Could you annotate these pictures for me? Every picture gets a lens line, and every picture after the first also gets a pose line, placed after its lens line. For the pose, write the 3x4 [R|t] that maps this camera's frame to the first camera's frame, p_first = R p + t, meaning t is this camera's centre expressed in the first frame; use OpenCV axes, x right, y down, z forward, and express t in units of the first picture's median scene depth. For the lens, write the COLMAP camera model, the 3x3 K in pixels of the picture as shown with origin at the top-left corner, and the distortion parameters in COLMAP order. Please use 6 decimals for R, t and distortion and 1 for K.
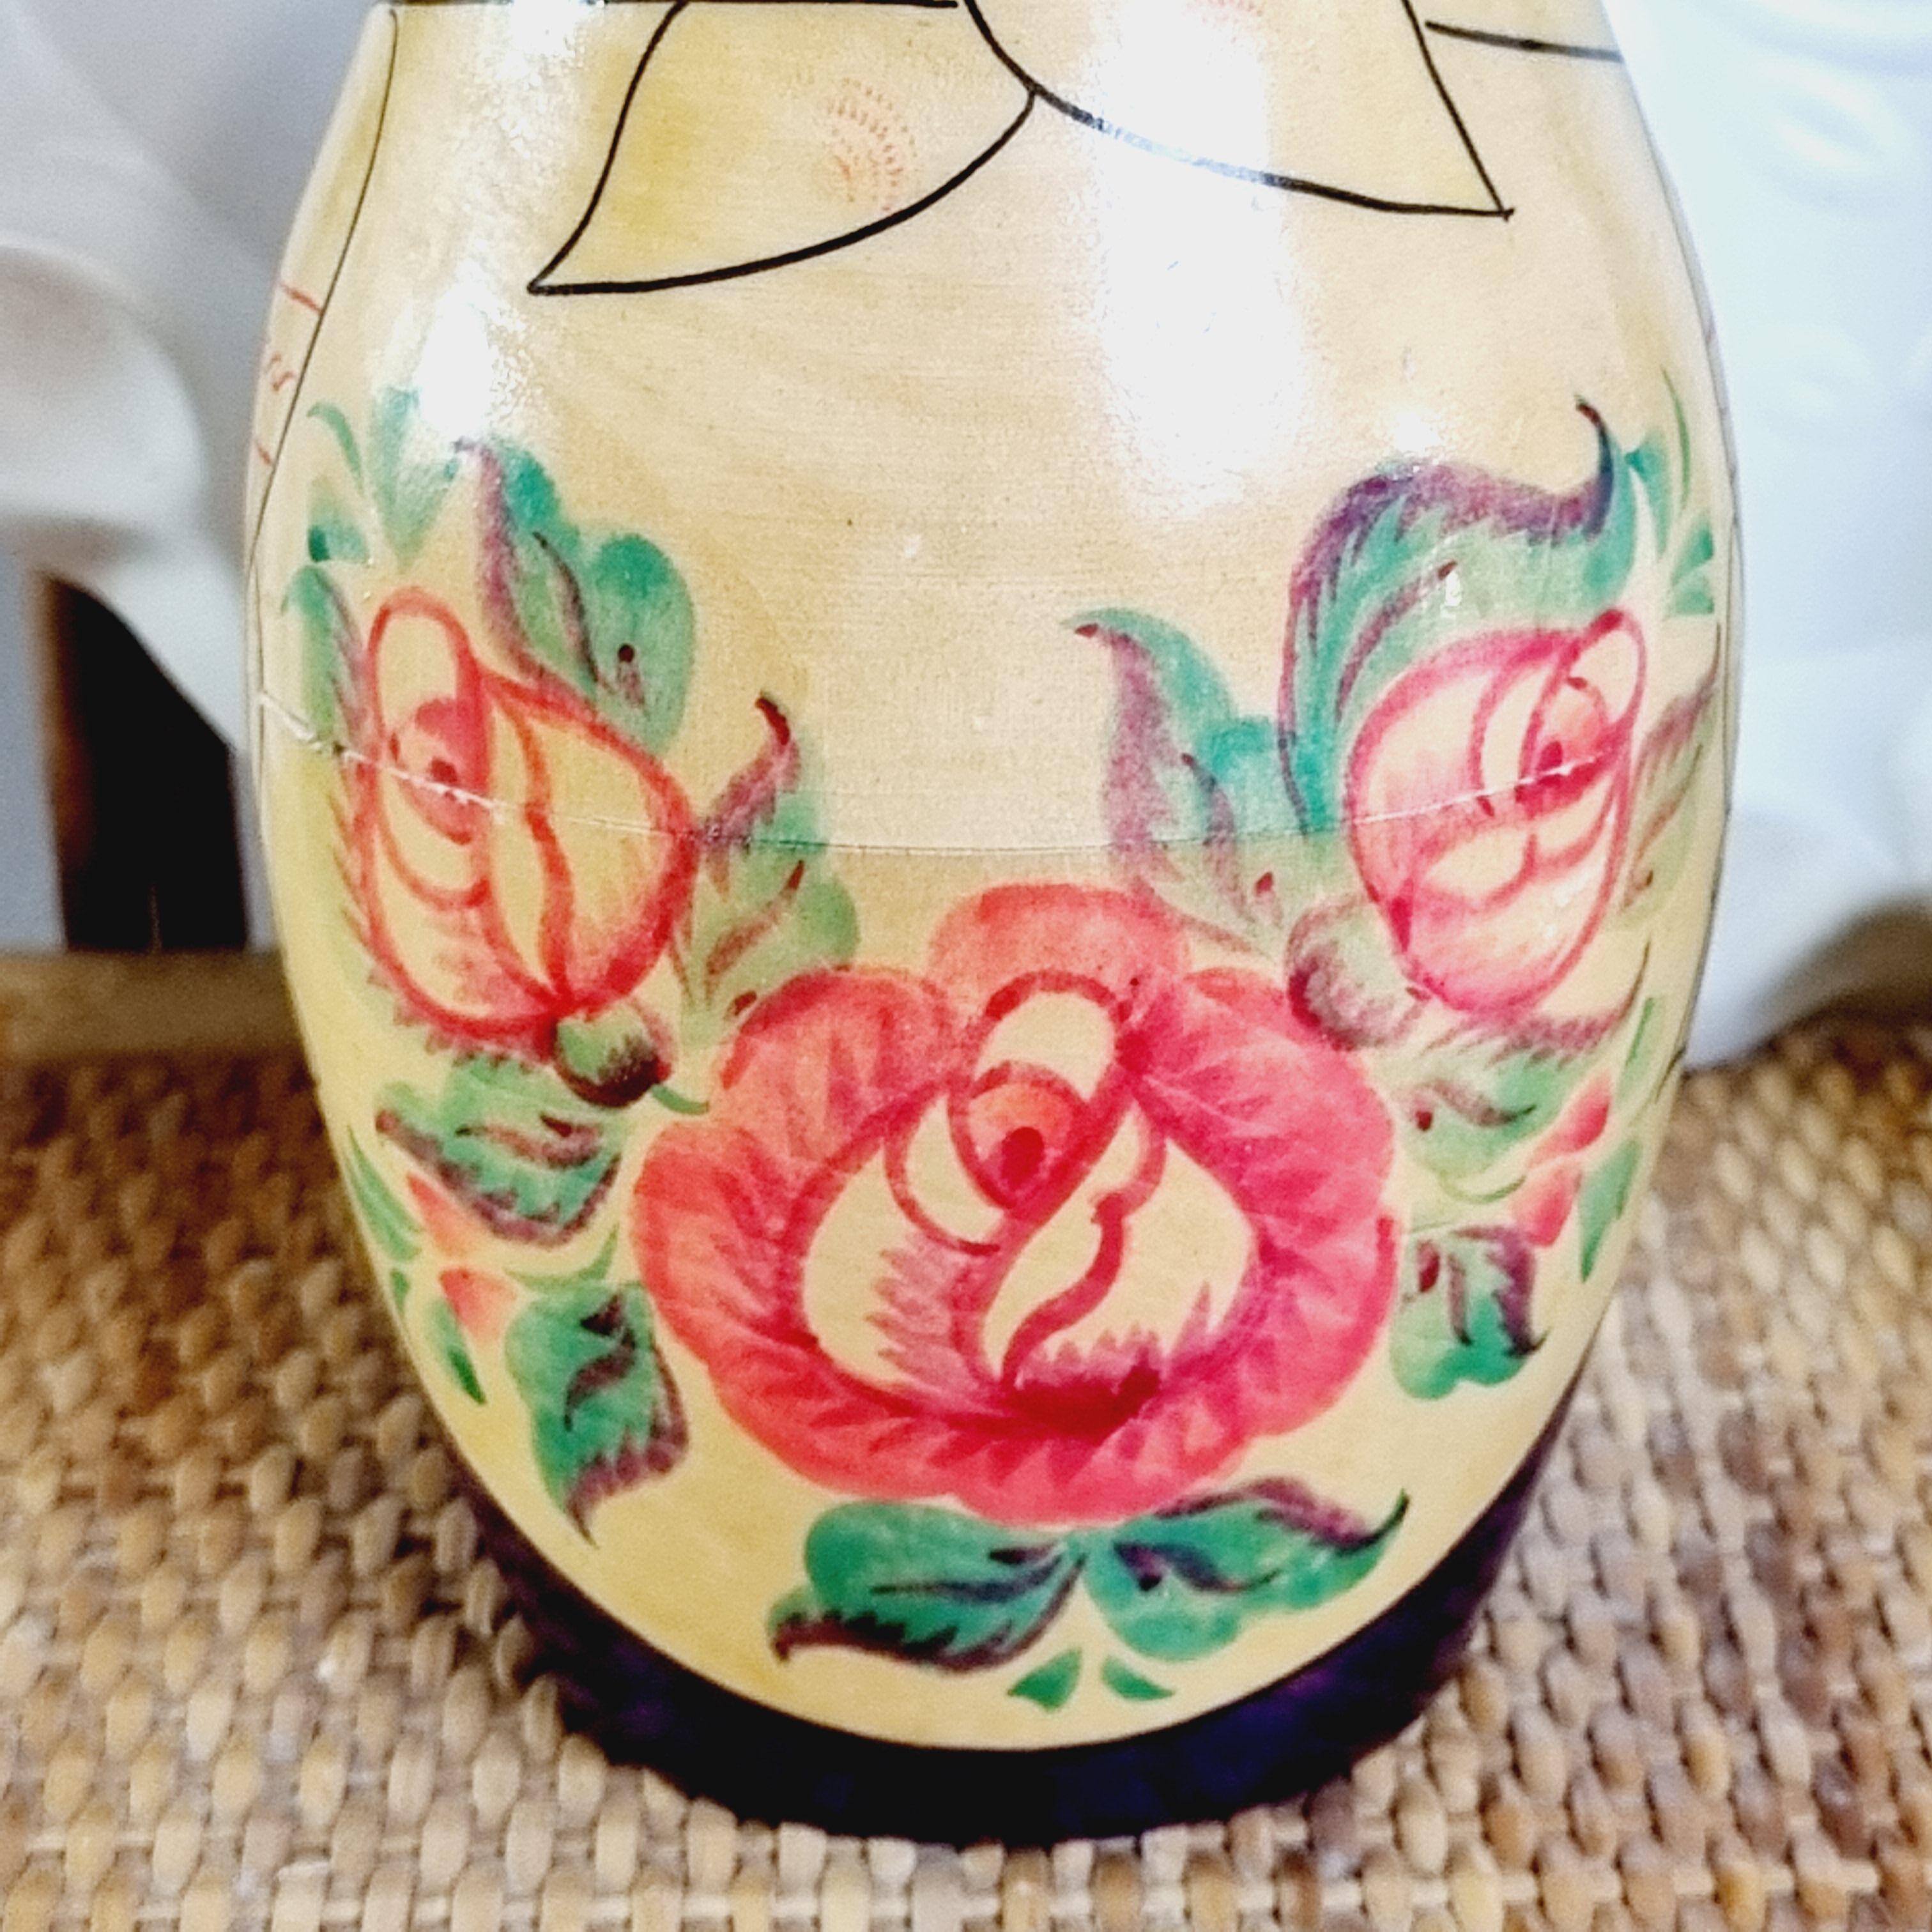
lens RADIAL K [[6011.9, 0, 1006.0], [0, 6011.9, 841.0], [0, 0, 1]] dist [0.056458, 0.000000]
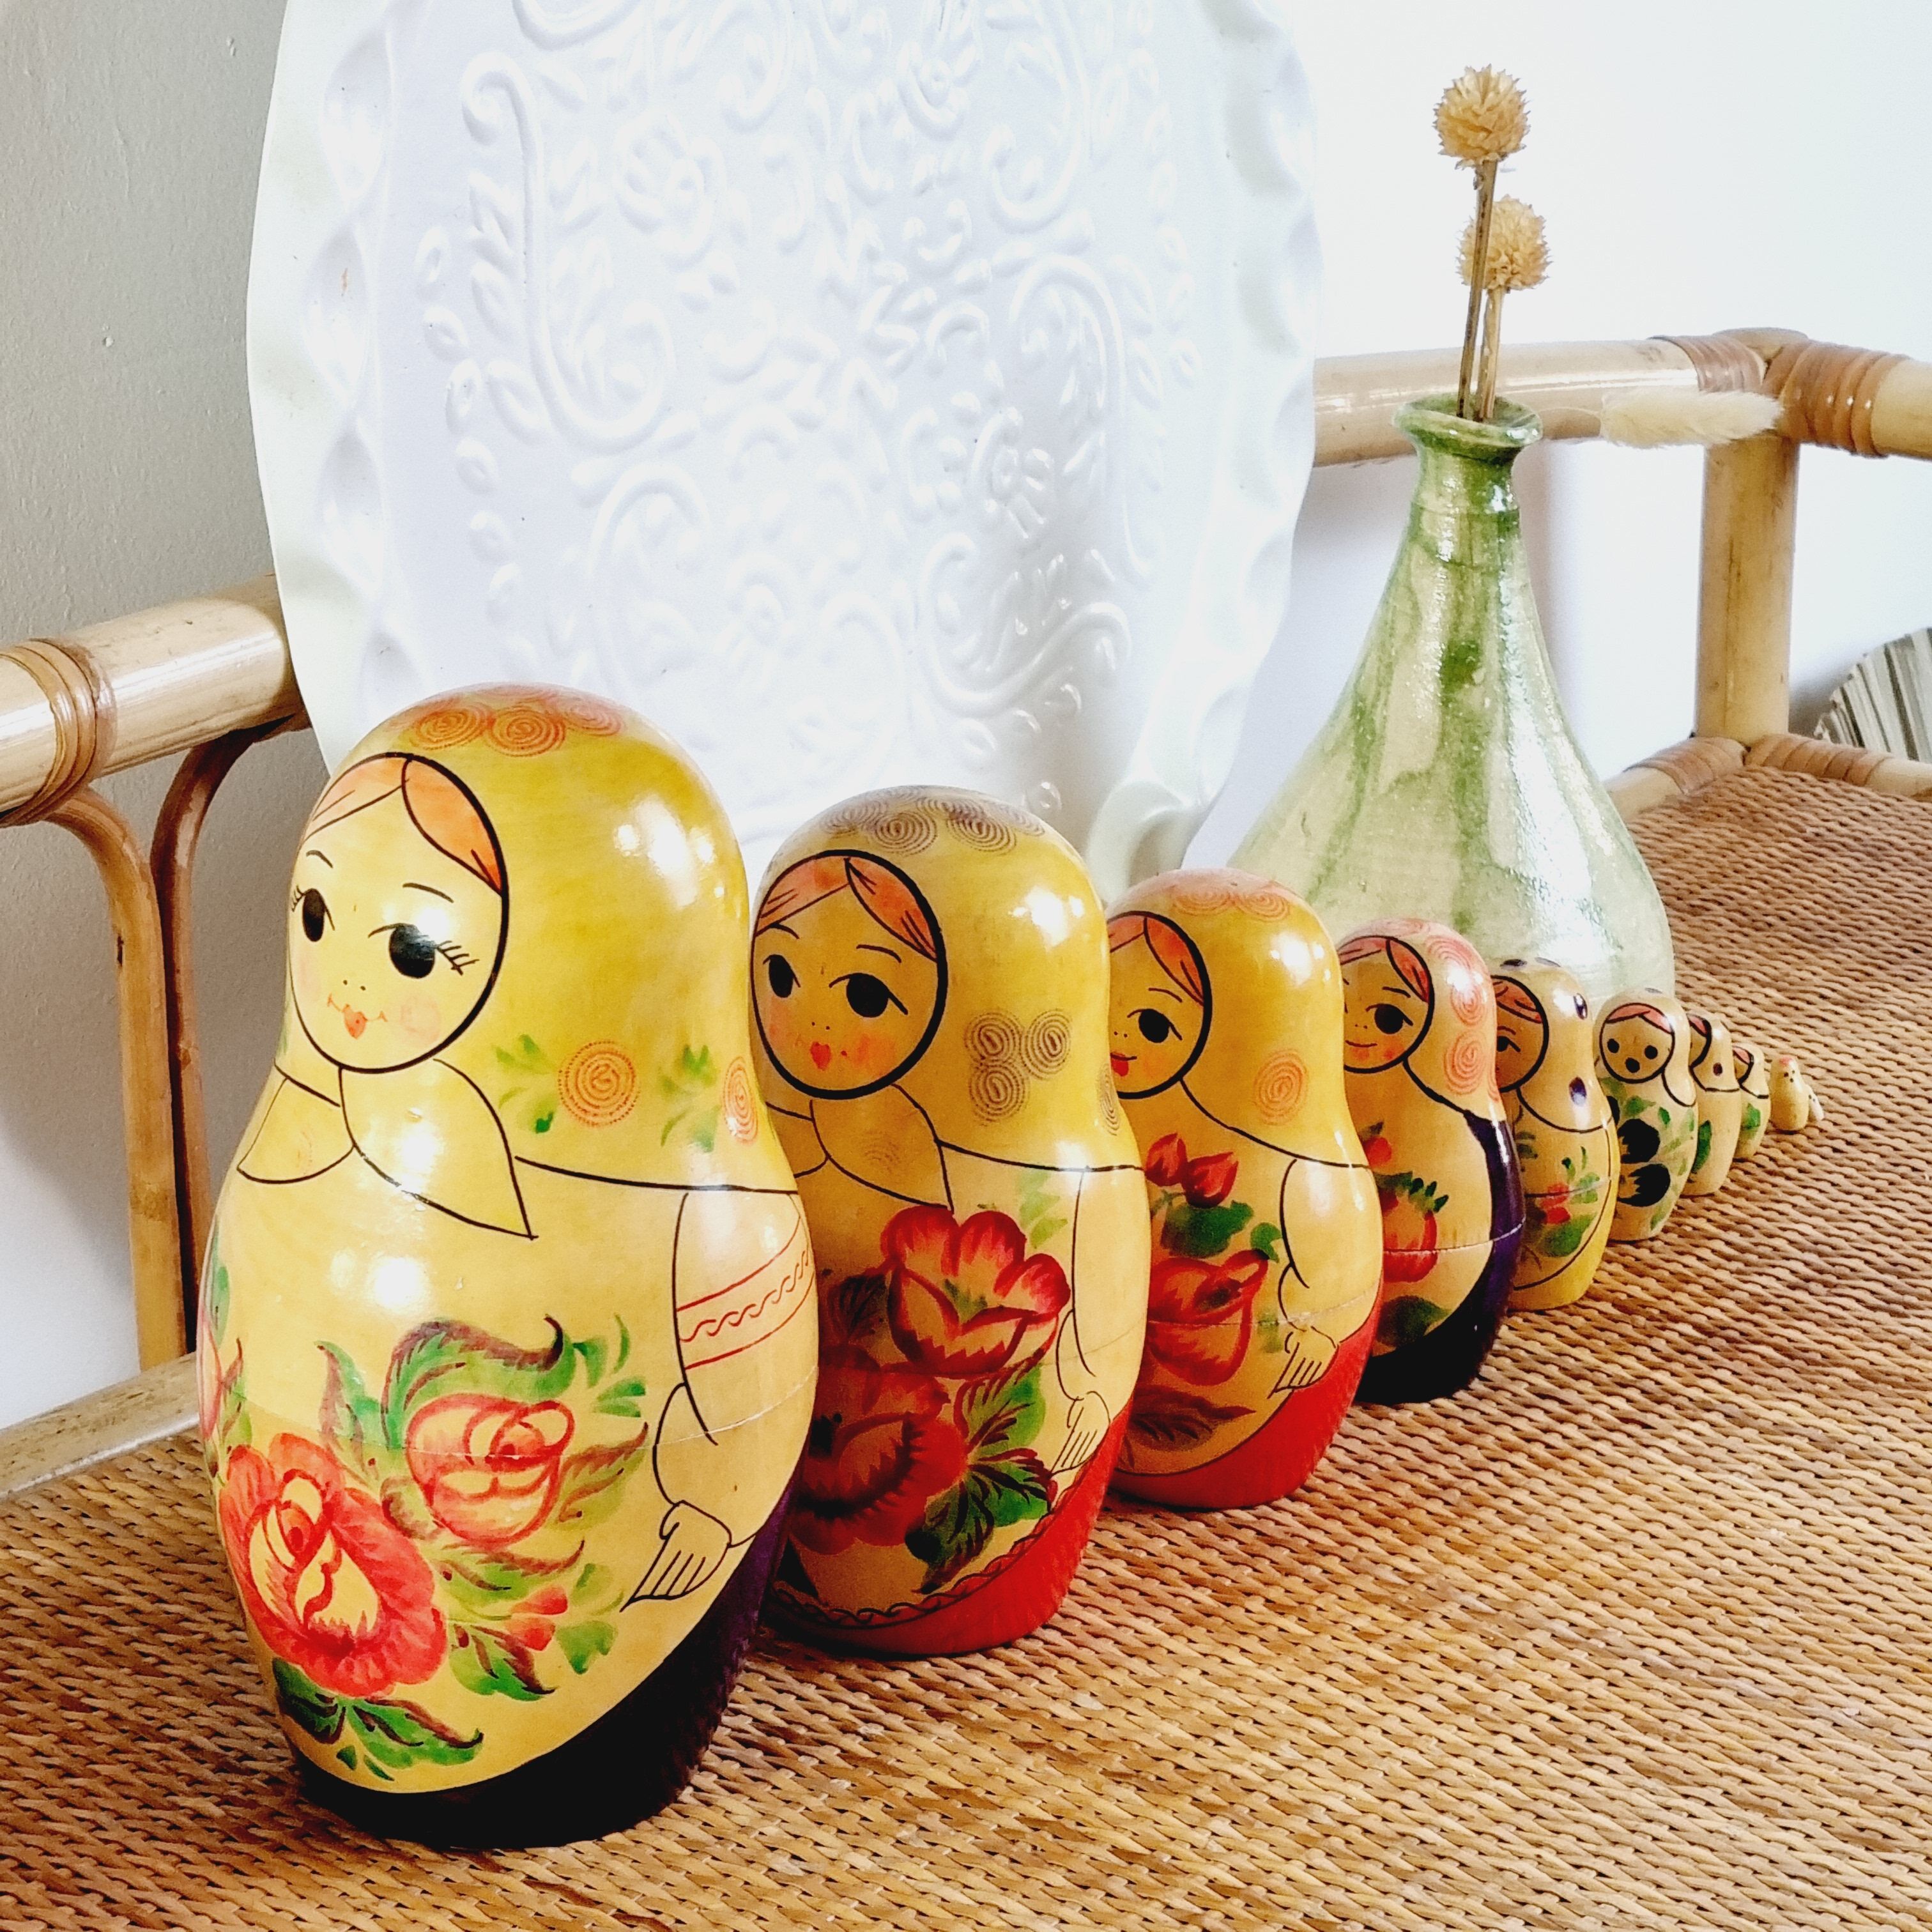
lens RADIAL K [[5894.7, 0, 1062.9], [0, 5894.7, 1096.1], [0, 0, 1]] dist [0.051012, 0.000000]
pose [[0.780085, 0.250861, -0.573181, 1.646375], [-0.261249, 0.963018, 0.065926, -0.379305], [0.568522, 0.098315, 0.816772, -0.893144]]
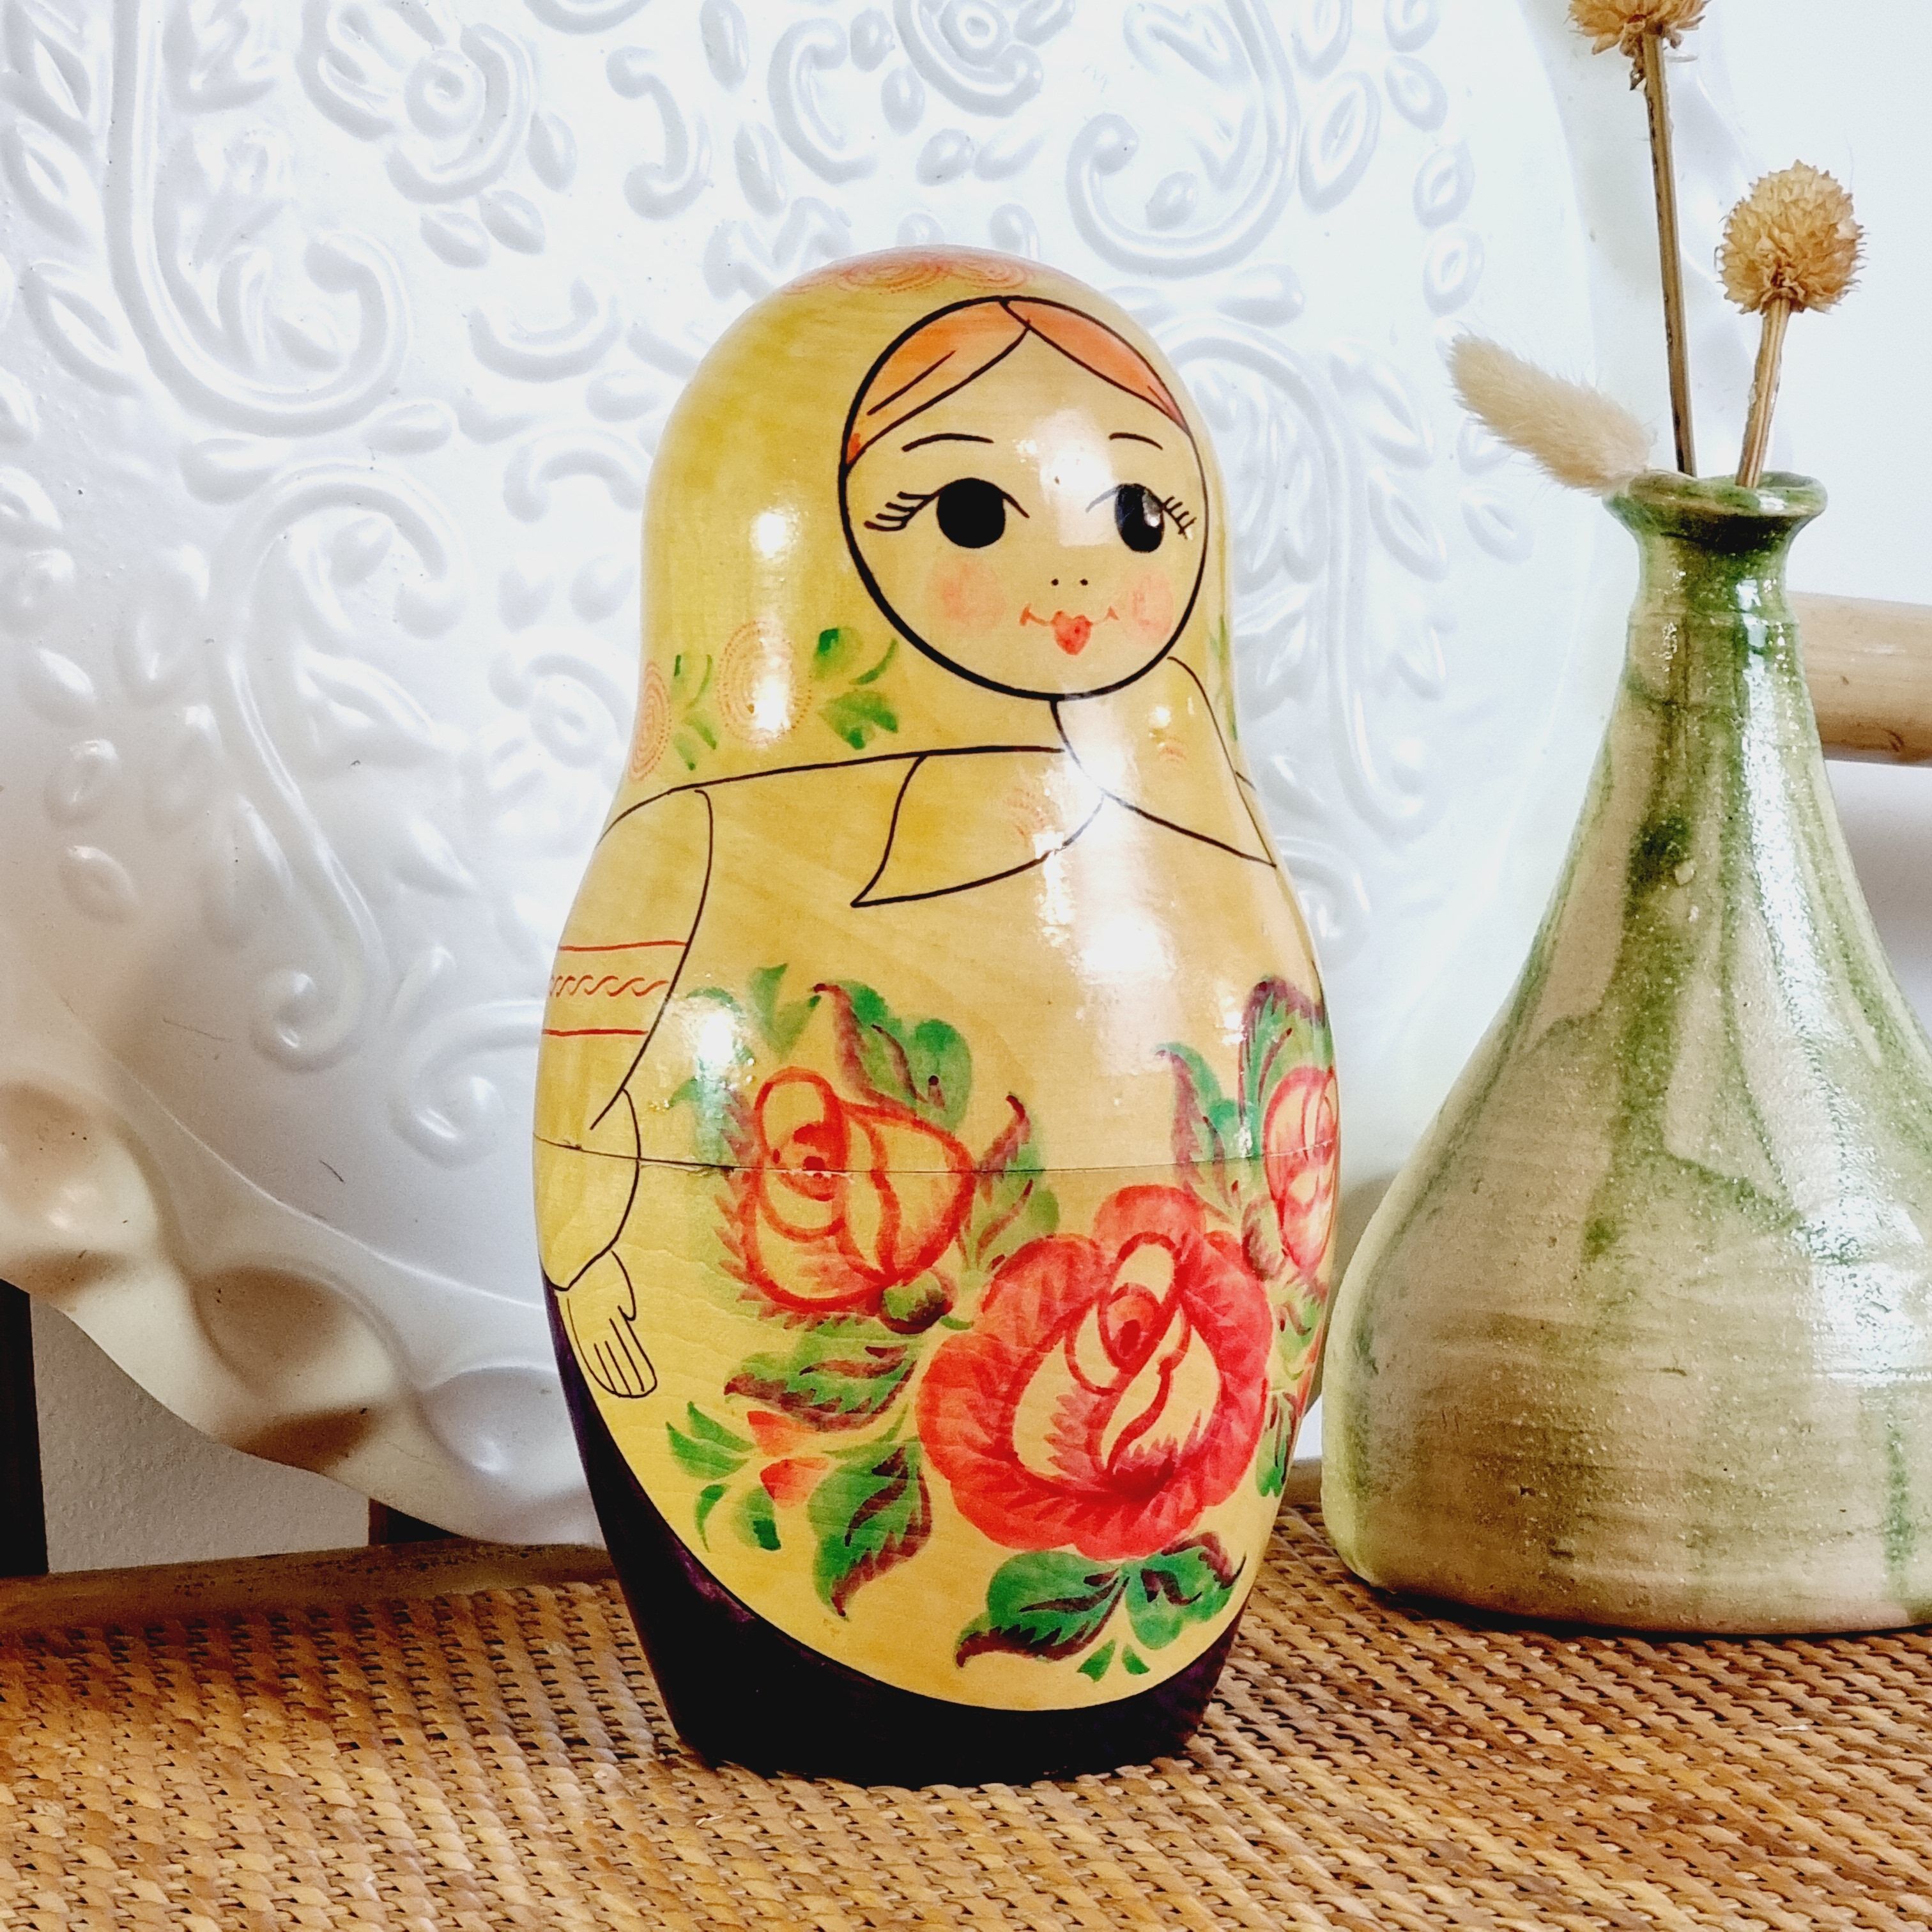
lens RADIAL K [[5894.7, 0, 1023.0], [0, 5894.7, 1142.2], [0, 0, 1]] dist [0.051012, 0.000000]
pose [[0.894332, -0.034788, 0.446050, -0.862252], [0.135291, 0.971326, -0.195504, 0.353886], [-0.426458, 0.235192, 0.873395, -0.649961]]
